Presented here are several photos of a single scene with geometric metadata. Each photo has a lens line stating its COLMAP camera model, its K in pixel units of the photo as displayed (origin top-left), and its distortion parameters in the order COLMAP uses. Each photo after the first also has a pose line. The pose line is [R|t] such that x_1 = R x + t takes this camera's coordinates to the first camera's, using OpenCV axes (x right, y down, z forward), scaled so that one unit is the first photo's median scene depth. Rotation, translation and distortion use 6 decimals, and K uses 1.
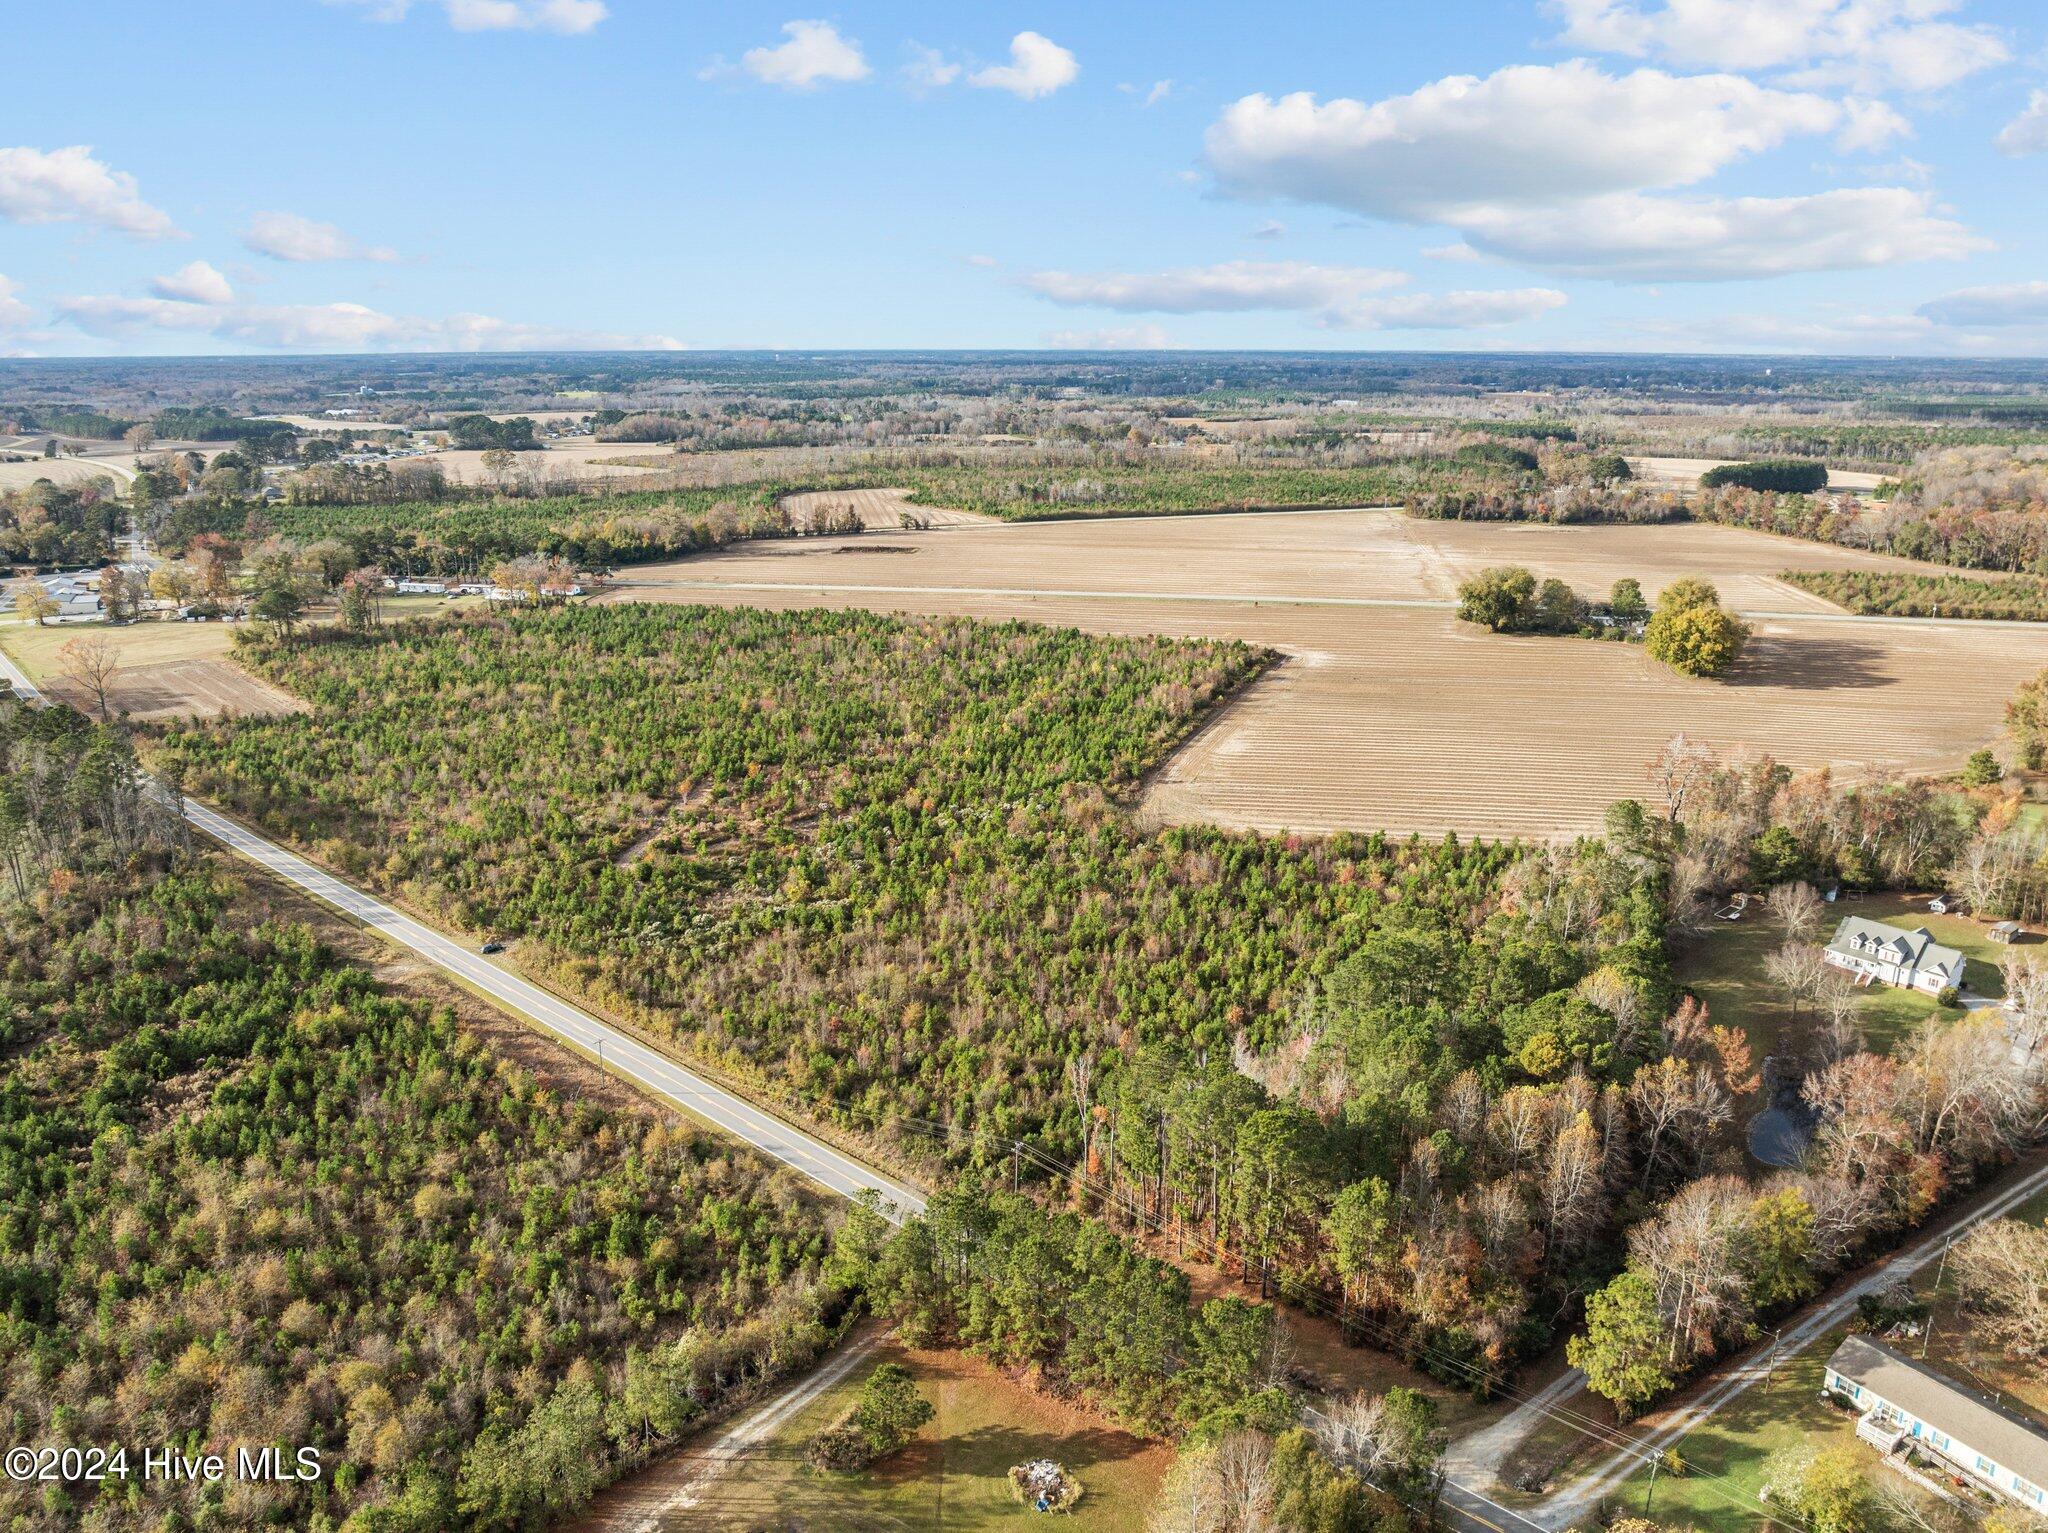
lens RADIAL K [[1456.0, 0, 1029.6], [0, 1456.0, 761.8], [0, 0, 1]] dist [-0.033444, -0.008193]
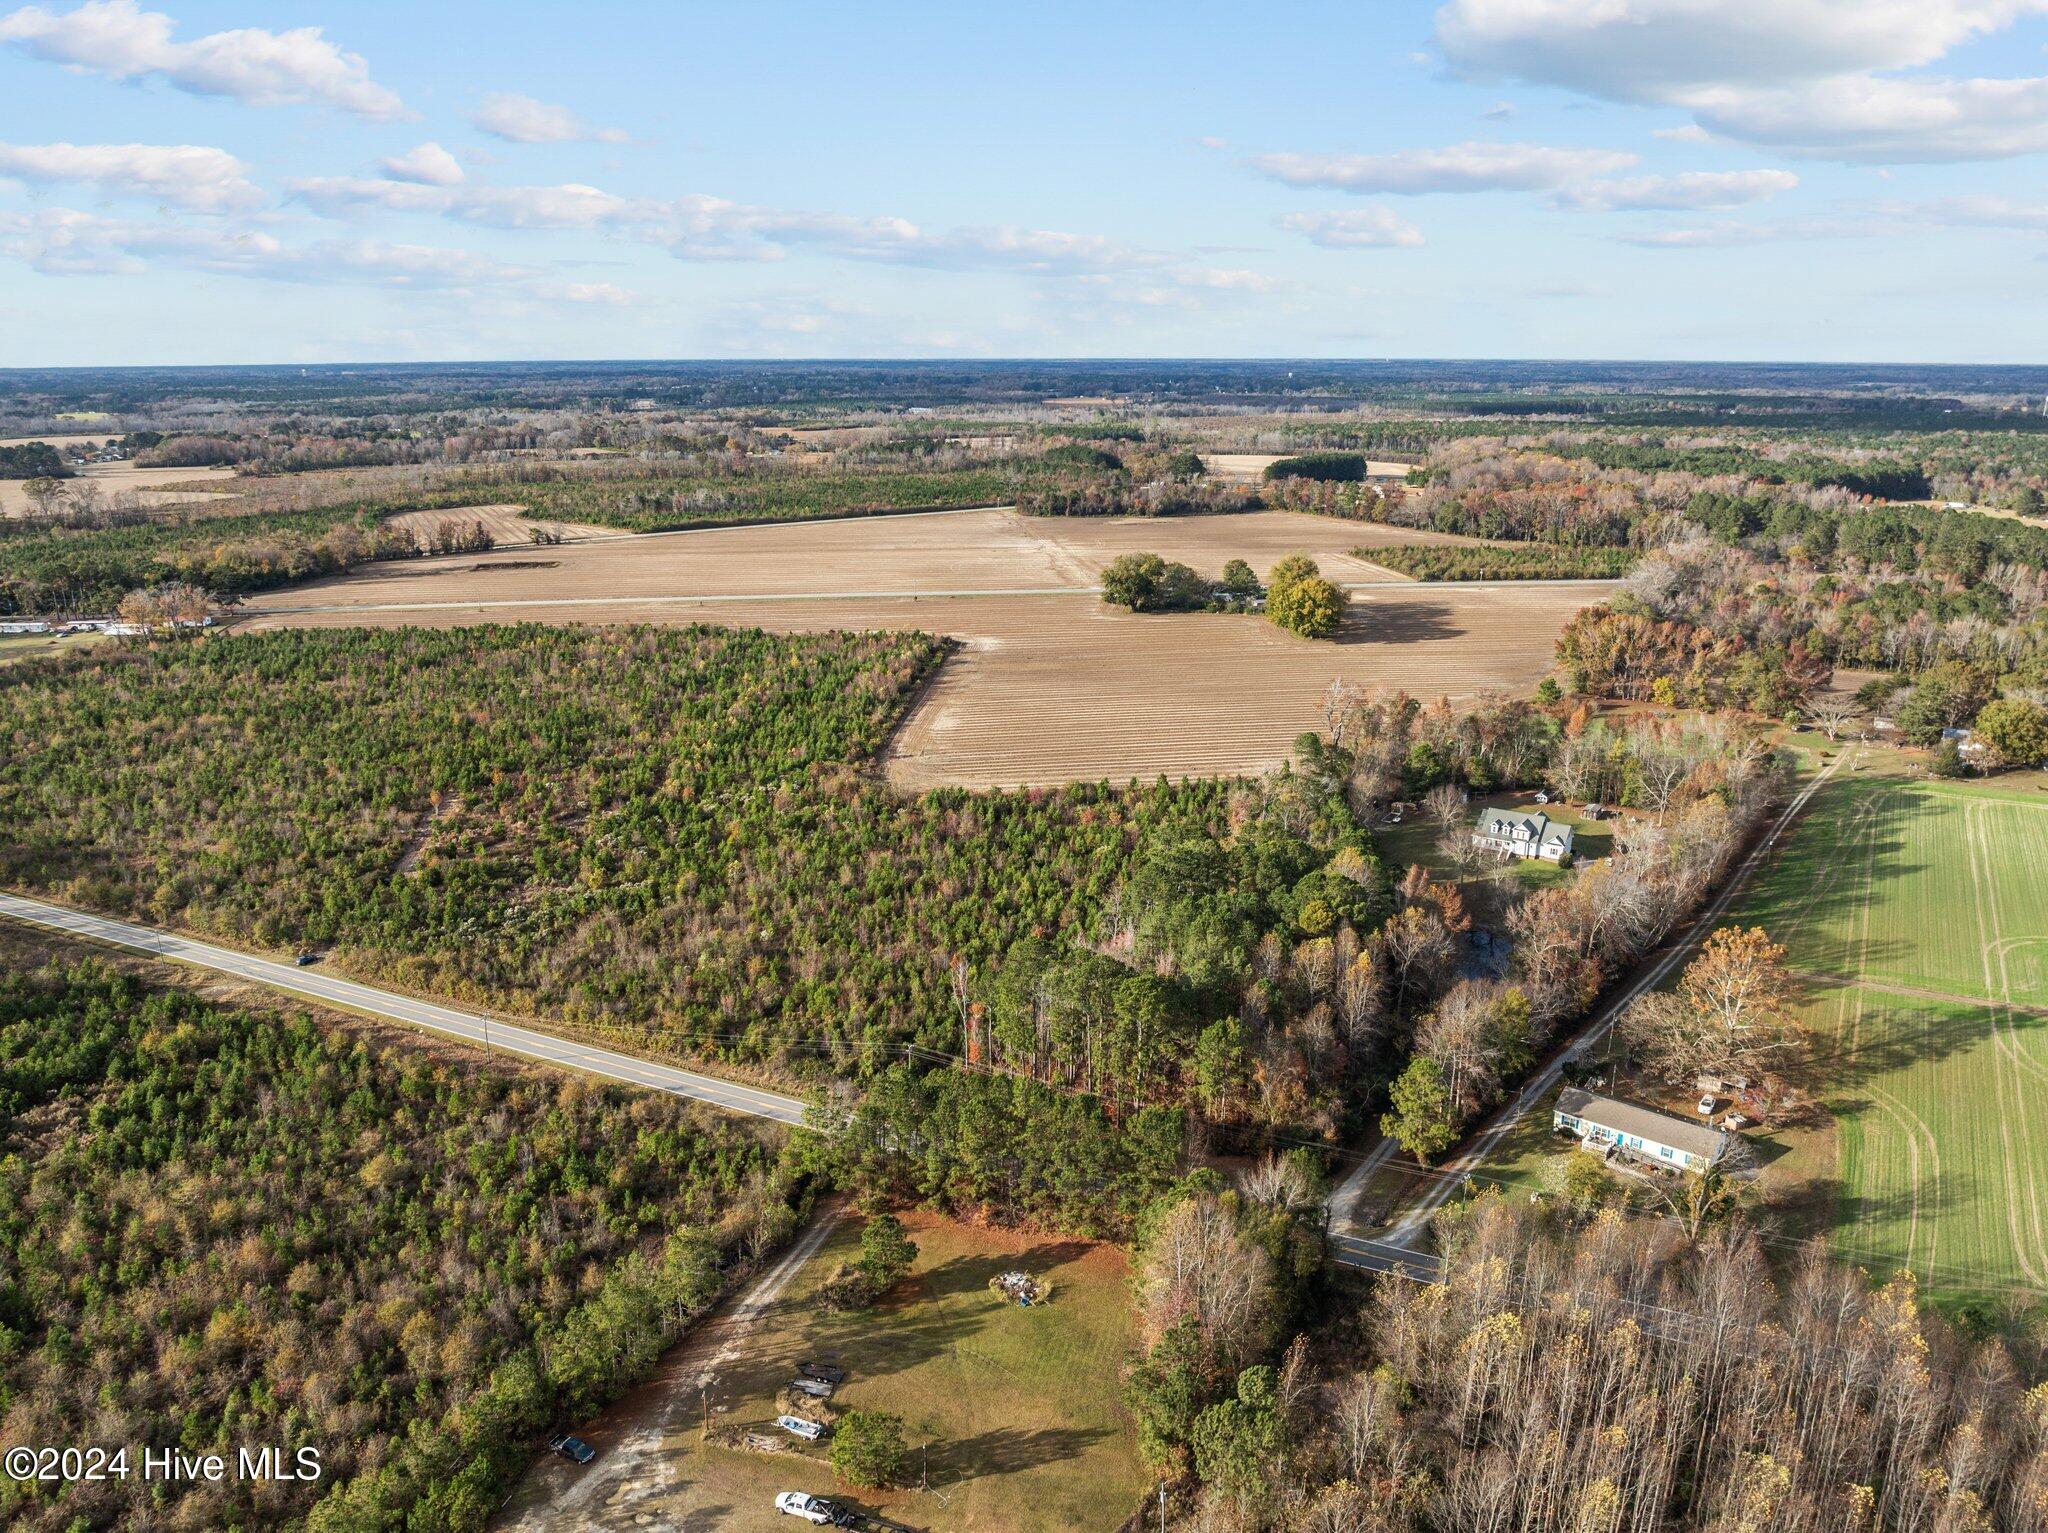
lens RADIAL K [[1456.0, 0, 1029.6], [0, 1456.0, 761.8], [0, 0, 1]] dist [-0.033444, -0.008193]
pose [[0.957178, -0.079503, 0.278369, -0.133090], [0.081179, 0.996684, 0.005519, 0.022434], [-0.277885, 0.017315, 0.960458, -0.088953]]
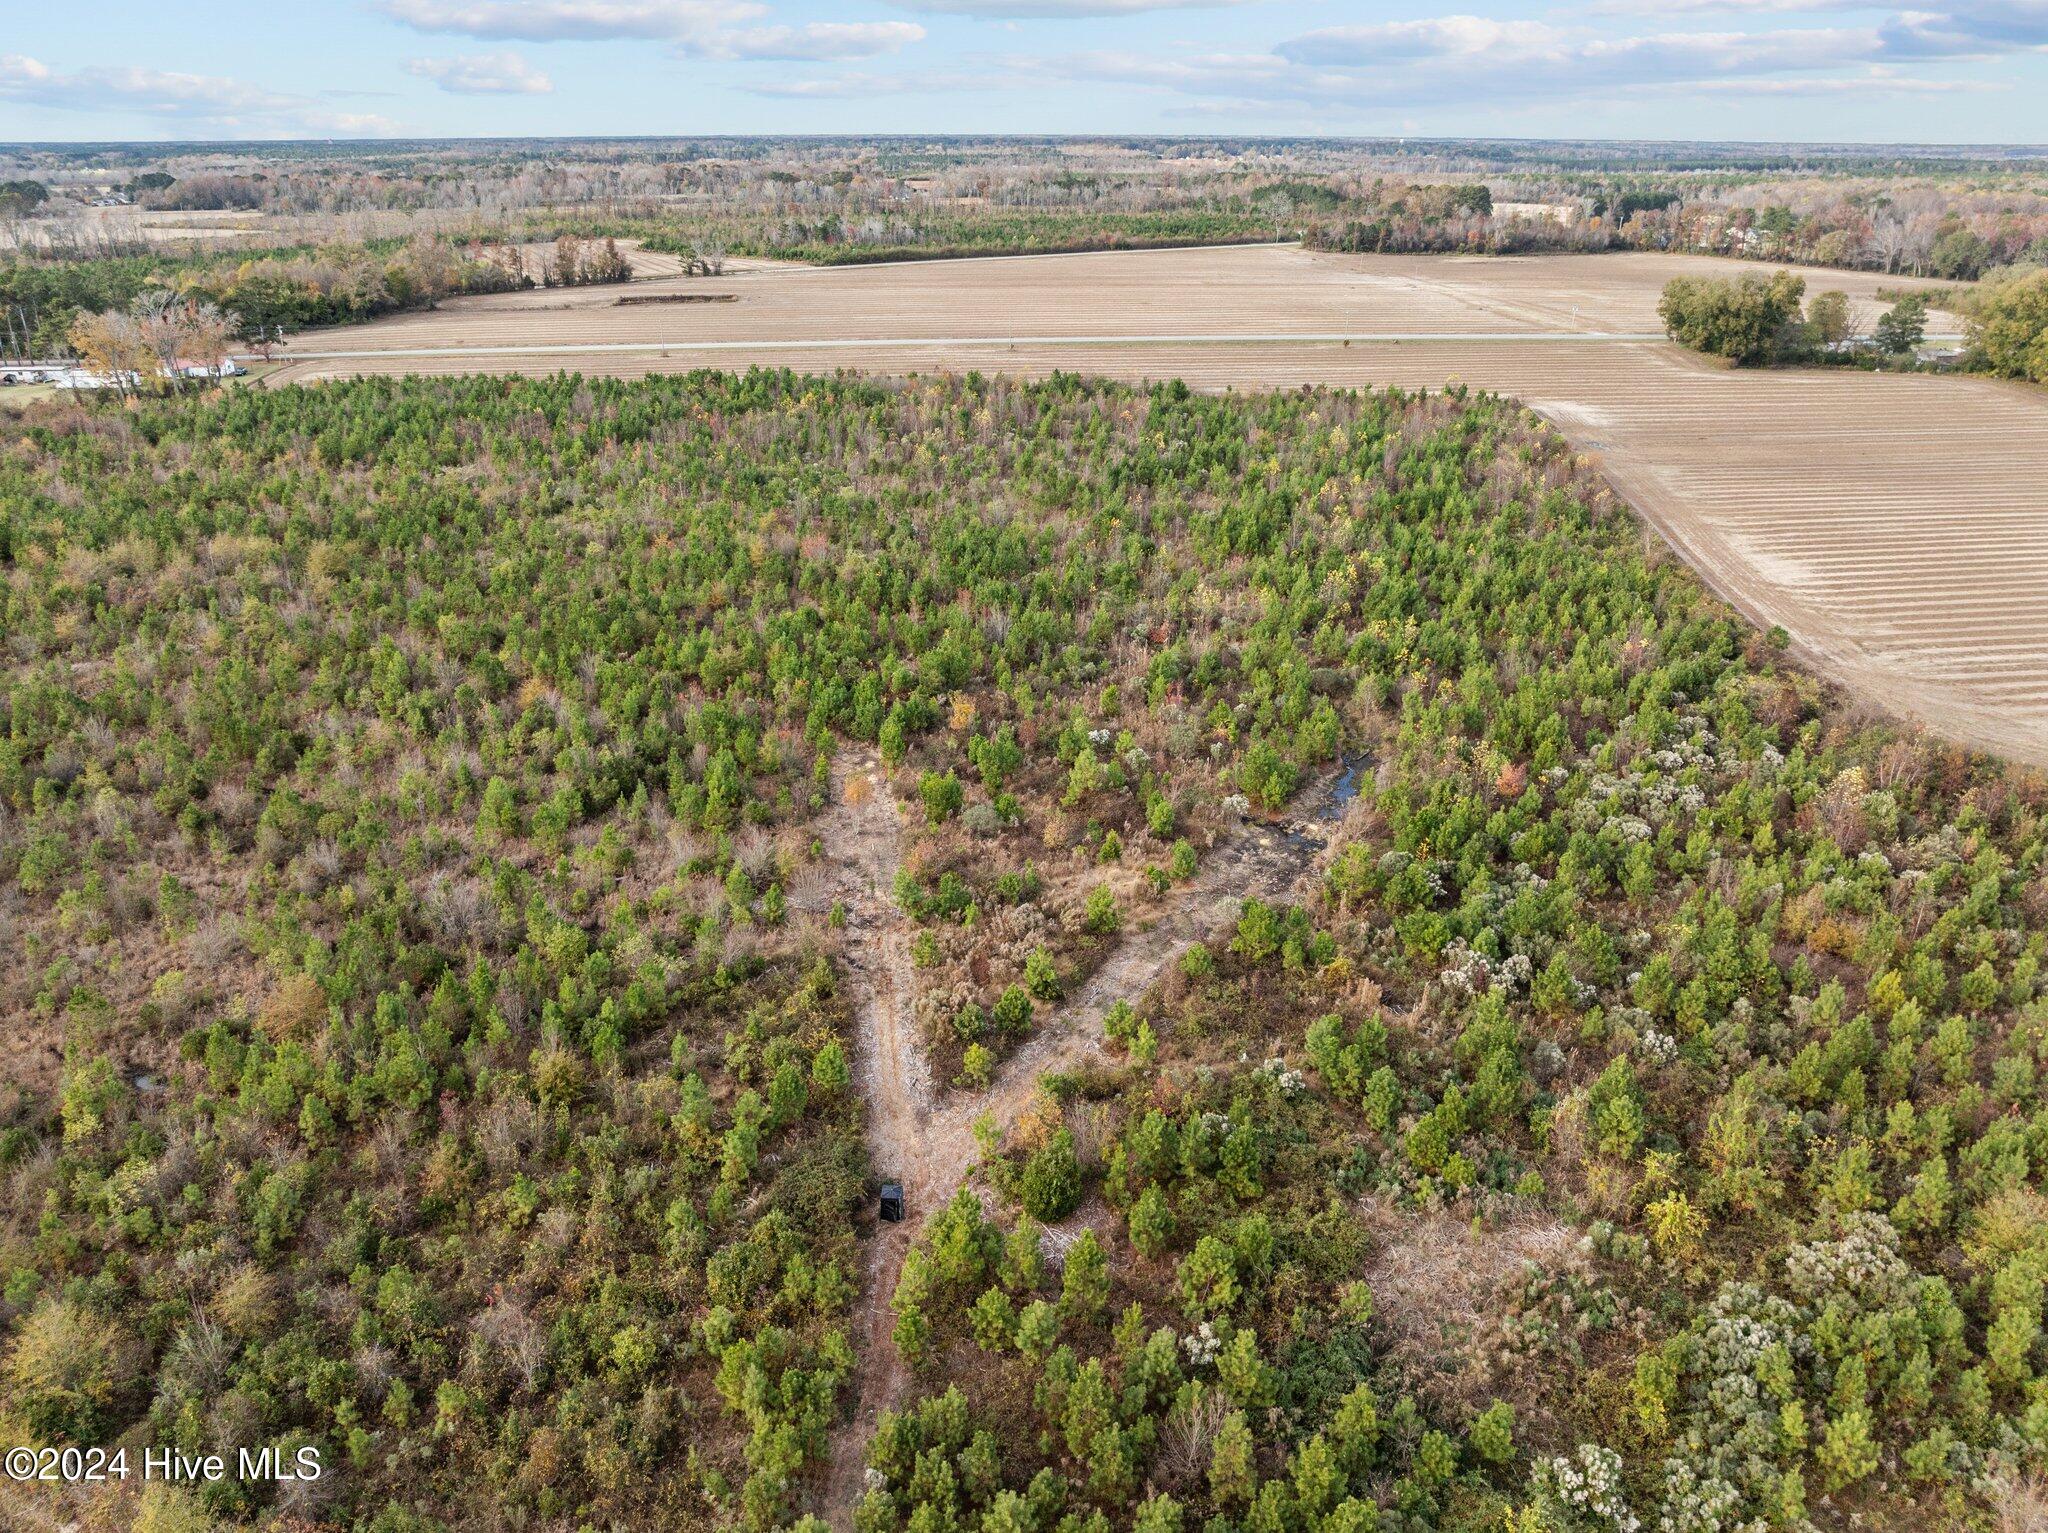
lens RADIAL K [[1456.0, 0, 1029.6], [0, 1456.0, 761.8], [0, 0, 1]] dist [-0.033444, -0.008193]
pose [[0.965331, -0.103591, 0.239594, -0.309829], [0.071288, 0.987613, 0.139784, -0.041058], [-0.251107, -0.117857, 0.960758, 0.699090]]
